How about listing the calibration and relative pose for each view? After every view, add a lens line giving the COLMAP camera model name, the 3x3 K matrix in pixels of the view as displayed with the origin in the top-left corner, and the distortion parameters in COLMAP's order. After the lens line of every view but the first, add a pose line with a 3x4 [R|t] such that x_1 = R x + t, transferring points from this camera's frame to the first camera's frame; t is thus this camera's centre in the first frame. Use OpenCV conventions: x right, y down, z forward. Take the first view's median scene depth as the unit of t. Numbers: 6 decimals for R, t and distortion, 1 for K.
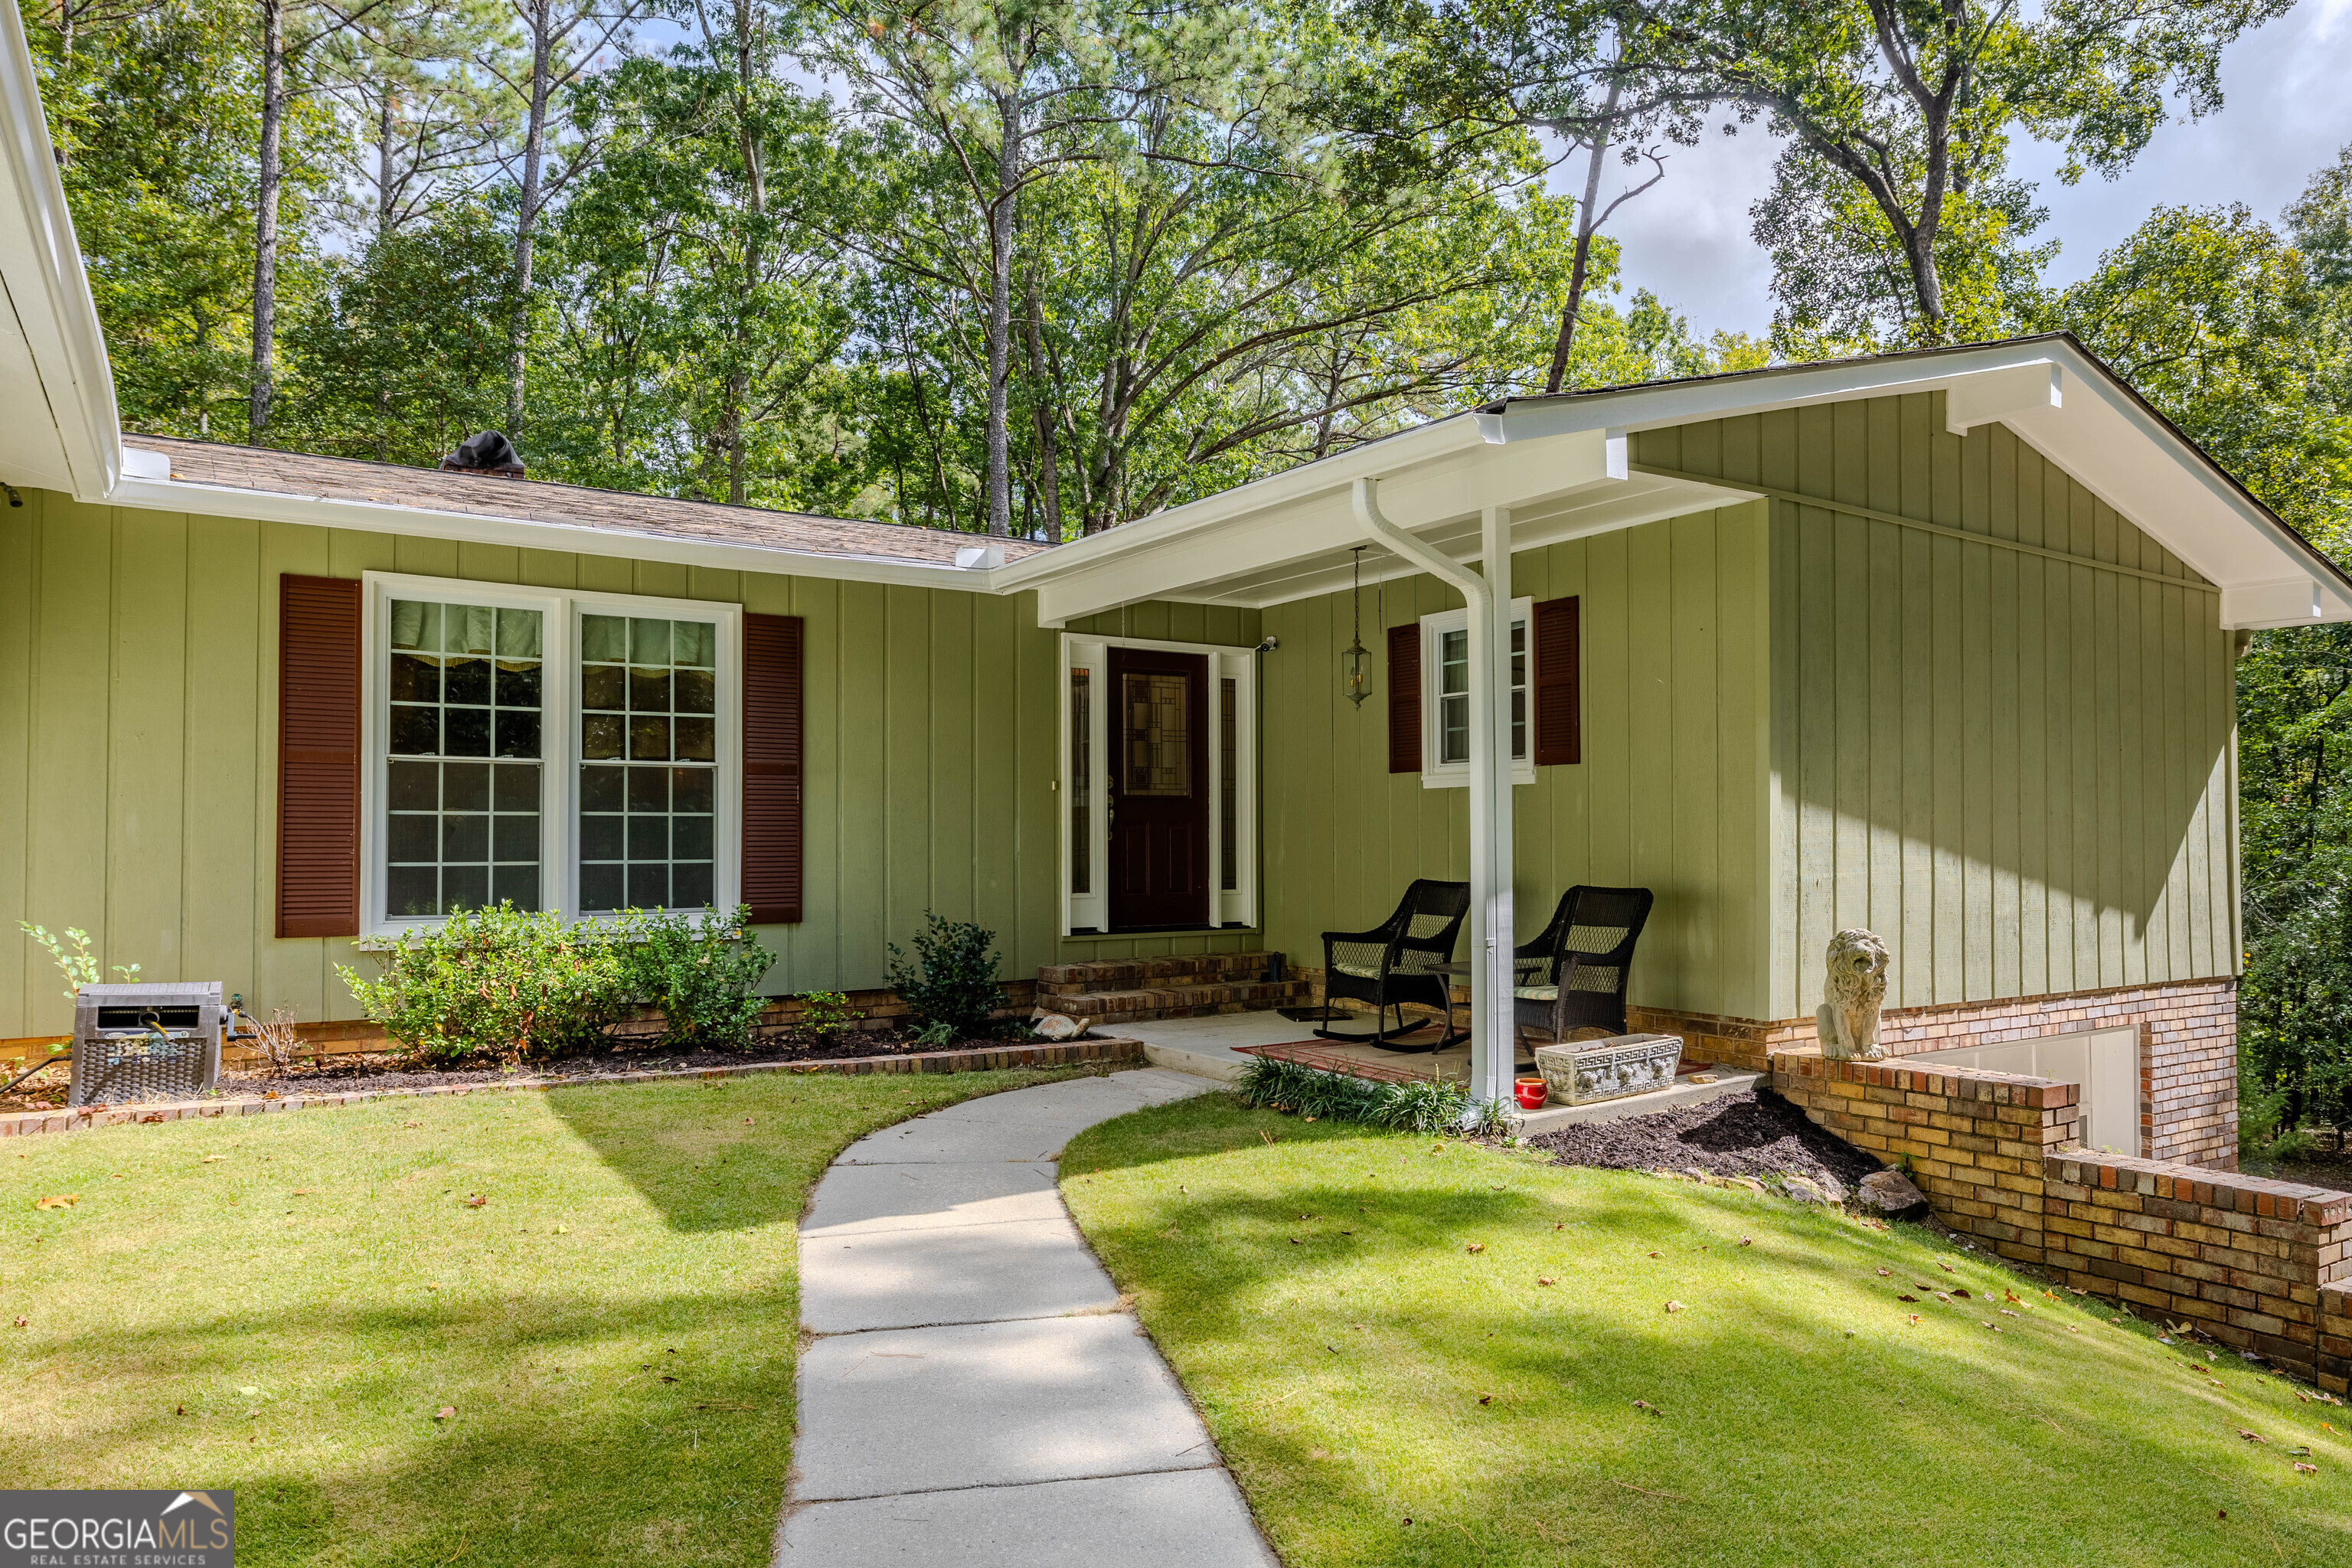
lens RADIAL K [[1501.7, 0, 1193.5], [0, 1501.7, 797.0], [0, 0, 1]] dist [0.023734, 0.000823]
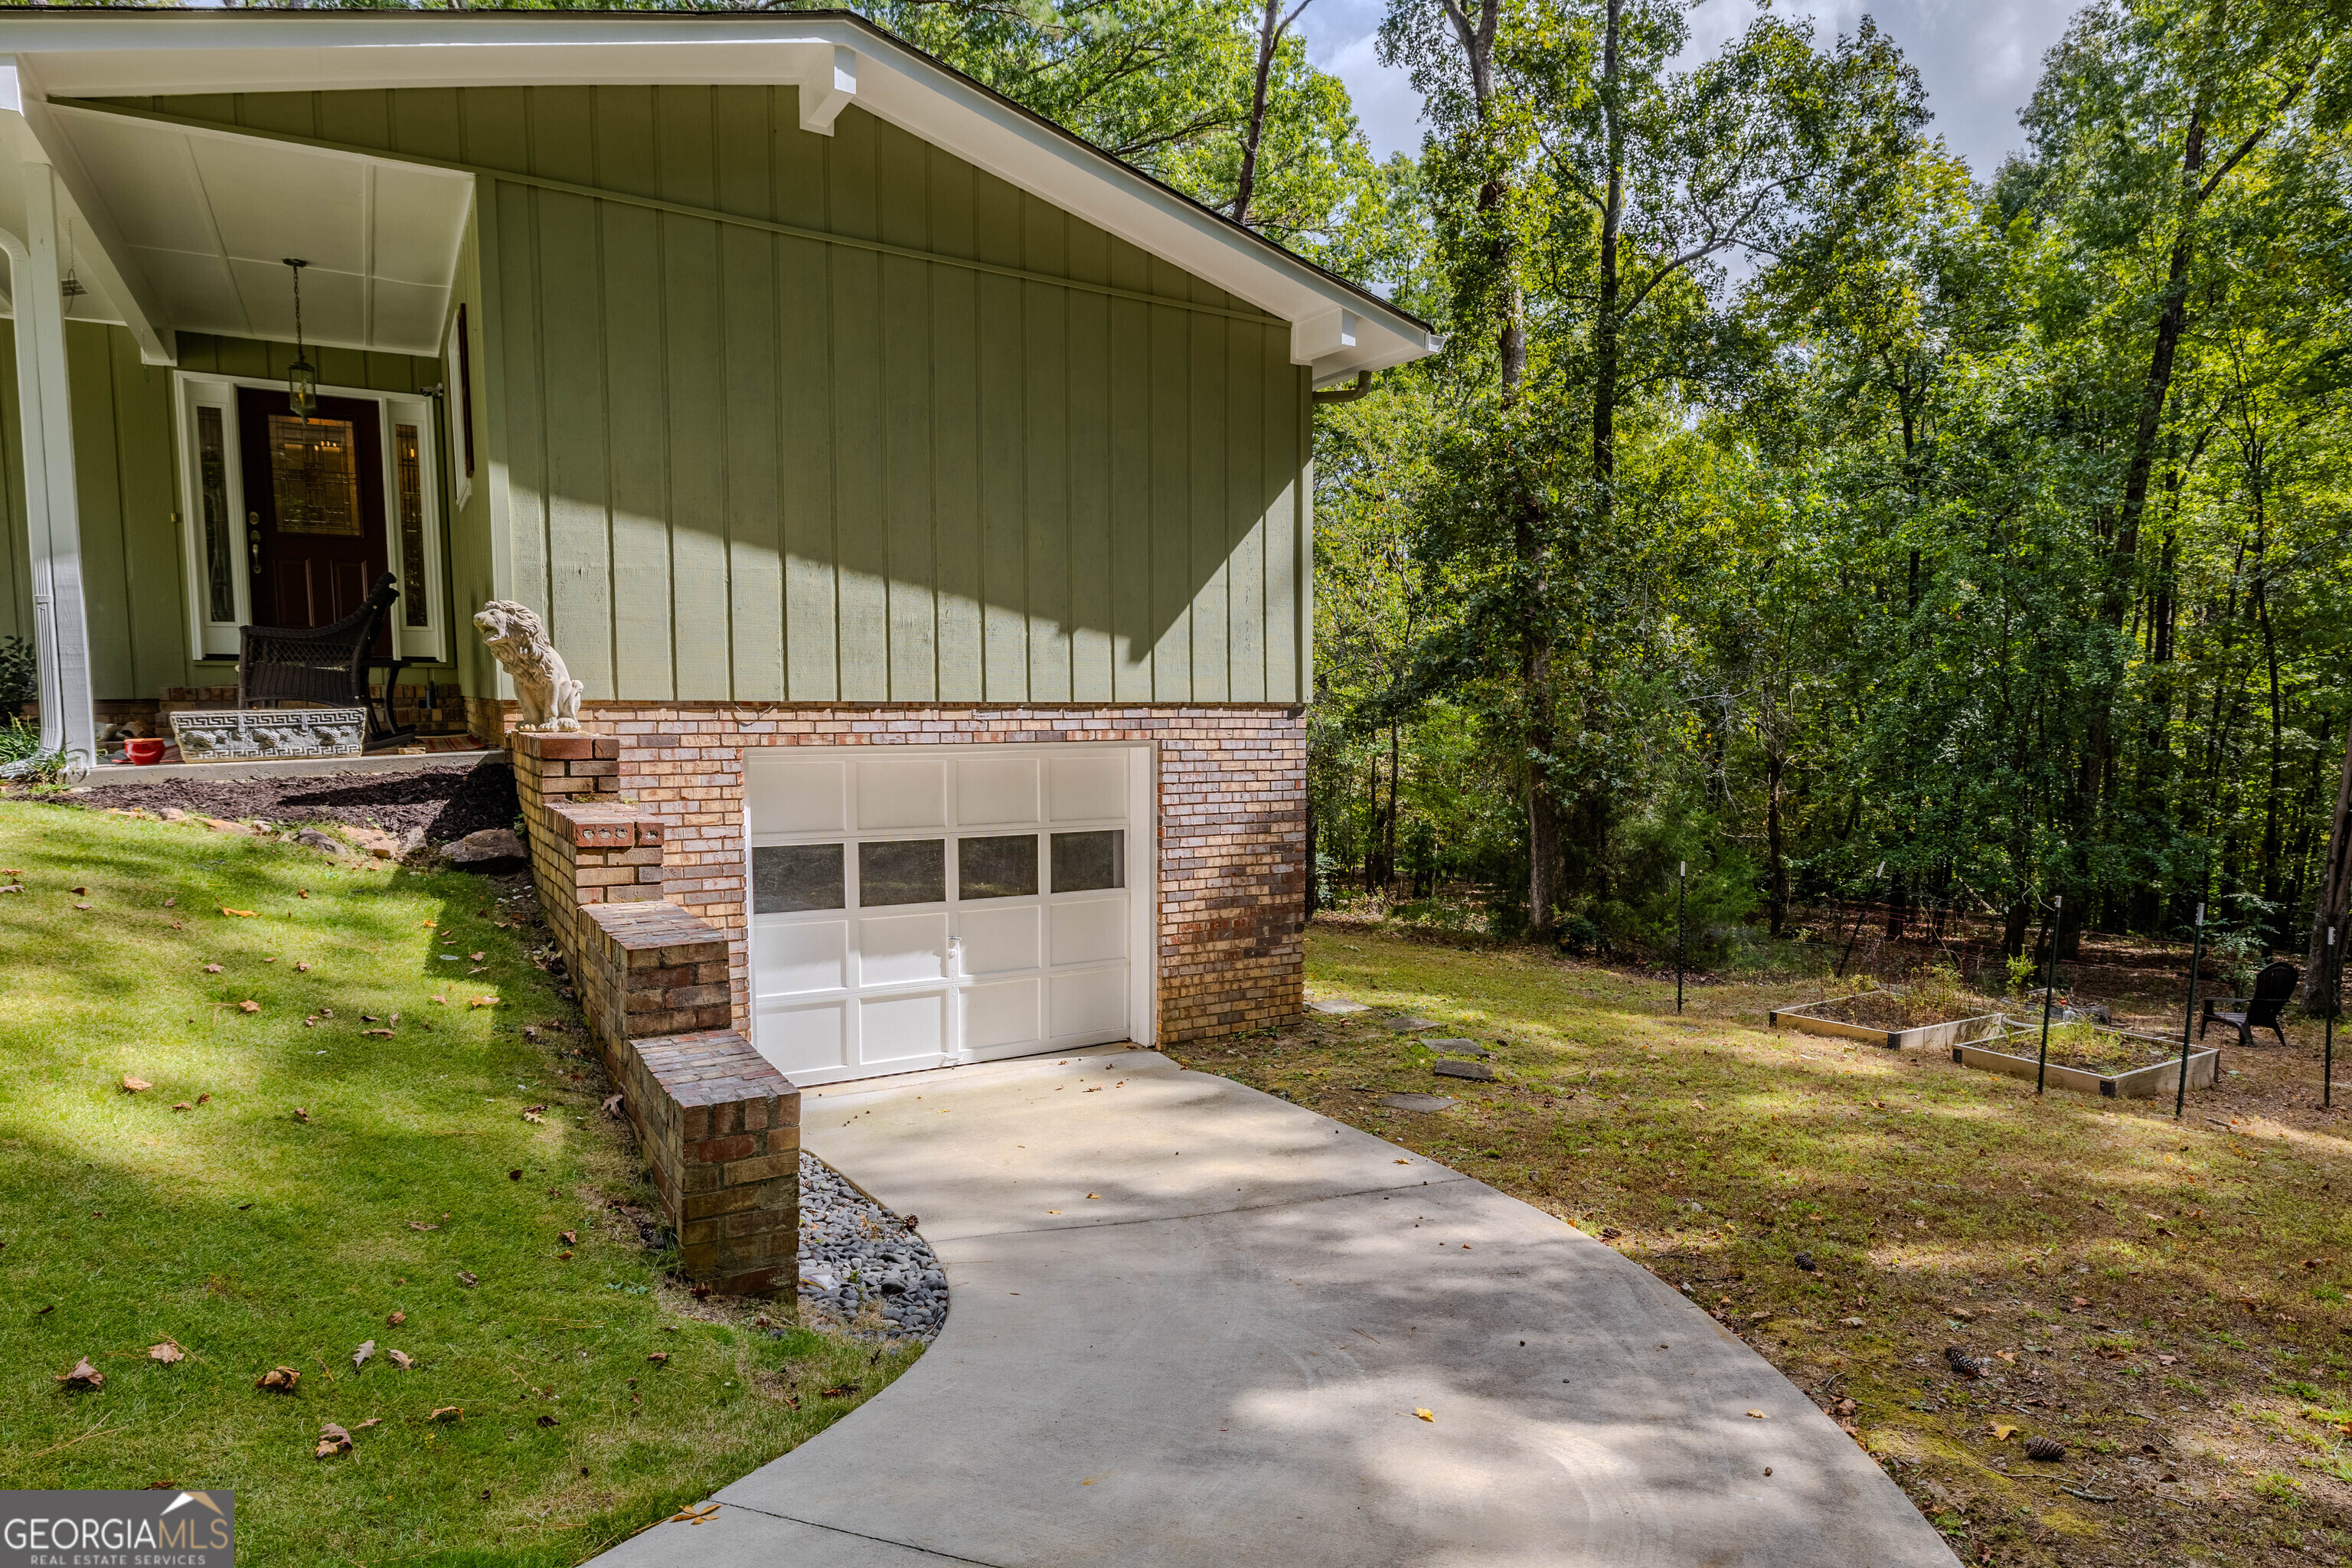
lens RADIAL K [[1332.4, 0, 1173.3], [0, 1332.4, 801.6], [0, 0, 1]] dist [0.000347, -0.002412]
pose [[0.998879, 0.008632, -0.046542, 0.761283], [-0.003326, 0.993601, 0.112901, 0.096170], [0.047219, -0.112619, 0.992516, 0.083266]]
